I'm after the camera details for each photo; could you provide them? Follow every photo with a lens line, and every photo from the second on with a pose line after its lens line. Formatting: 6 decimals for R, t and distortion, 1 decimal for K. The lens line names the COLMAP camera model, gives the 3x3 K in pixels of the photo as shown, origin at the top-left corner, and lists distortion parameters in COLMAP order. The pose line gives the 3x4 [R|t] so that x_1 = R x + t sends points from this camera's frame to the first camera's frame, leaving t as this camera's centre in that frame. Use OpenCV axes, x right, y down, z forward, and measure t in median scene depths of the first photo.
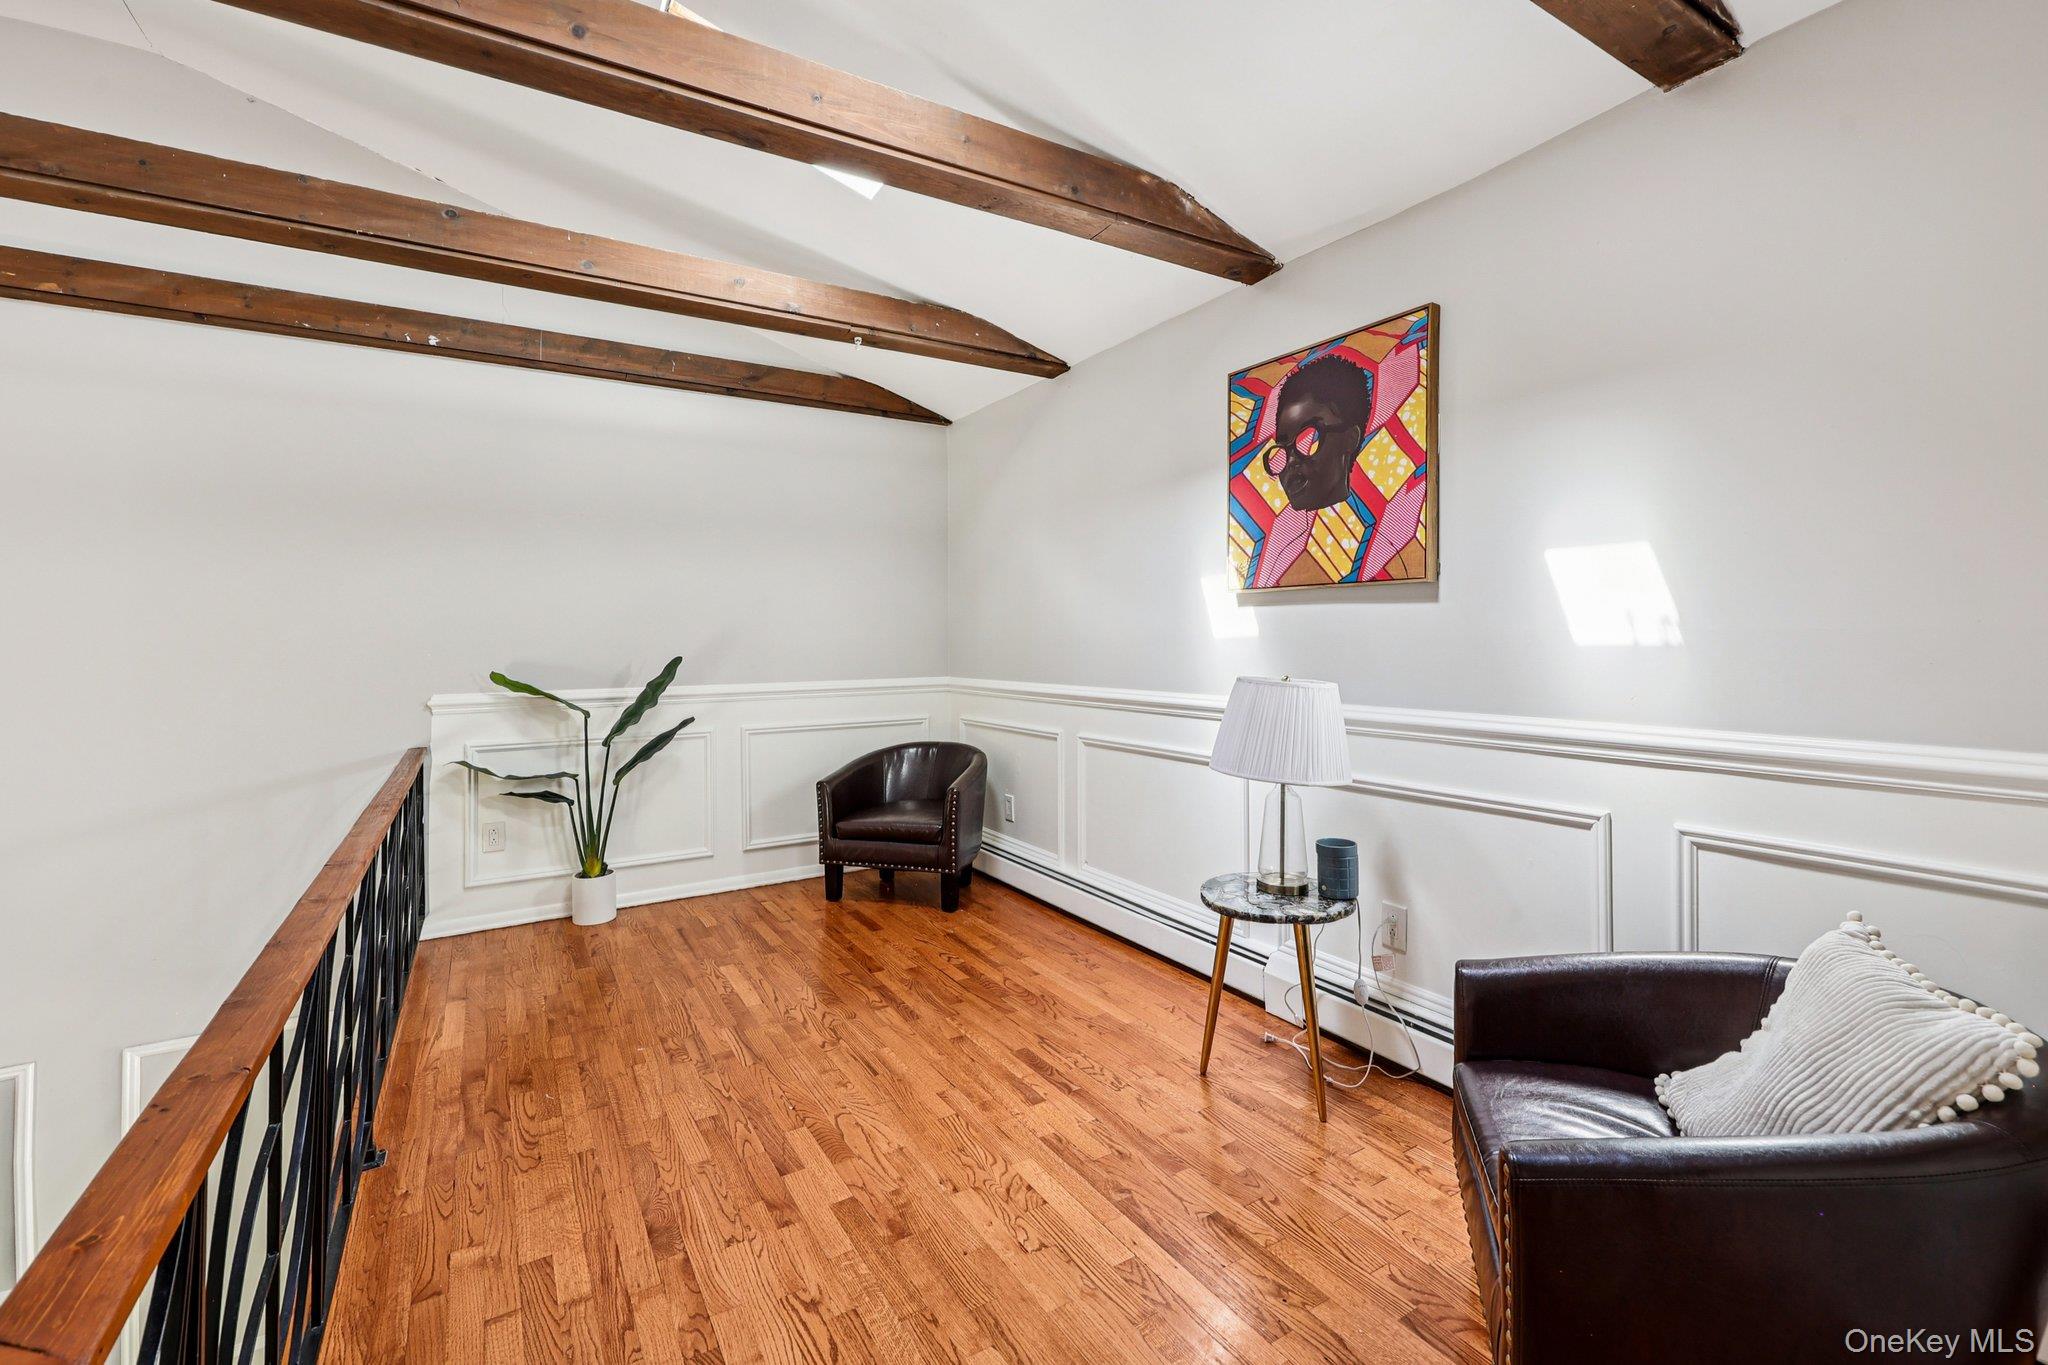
lens RADIAL K [[884.5, 0, 1024.0], [0, 884.5, 617.3], [0, 0, 1]] dist [0.030082, -0.000137]
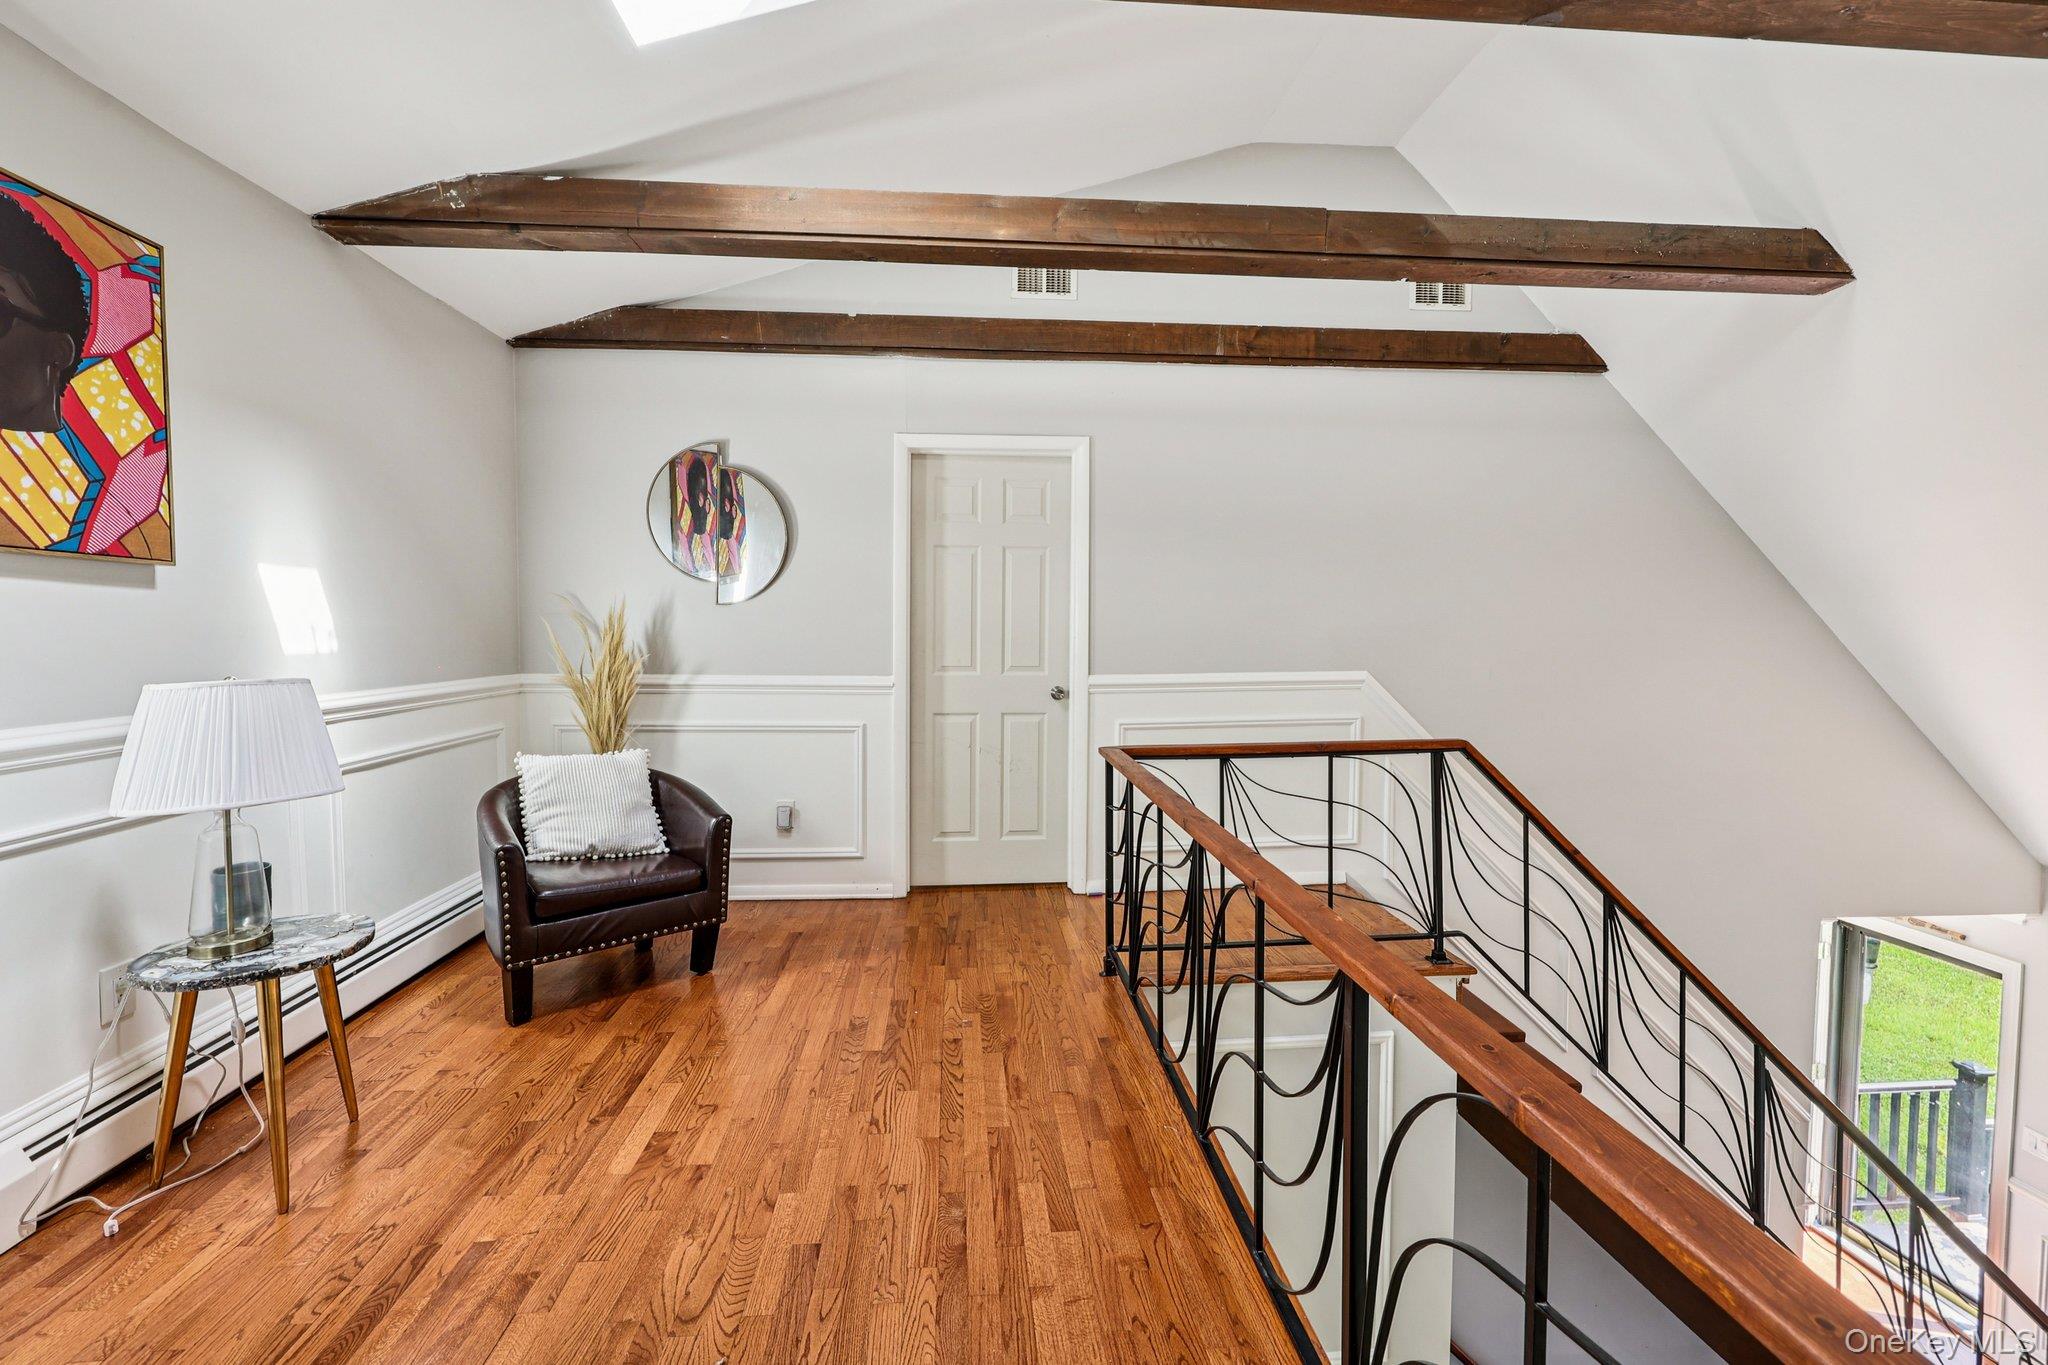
lens RADIAL K [[884.5, 0, 1024.0], [0, 884.5, 617.3], [0, 0, 1]] dist [0.030082, -0.000137]
pose [[-0.891976, 0.013430, 0.451883, -0.675956], [-0.001025, 0.999496, -0.031728, 0.037510], [-0.452081, -0.028764, -0.891513, 1.361074]]
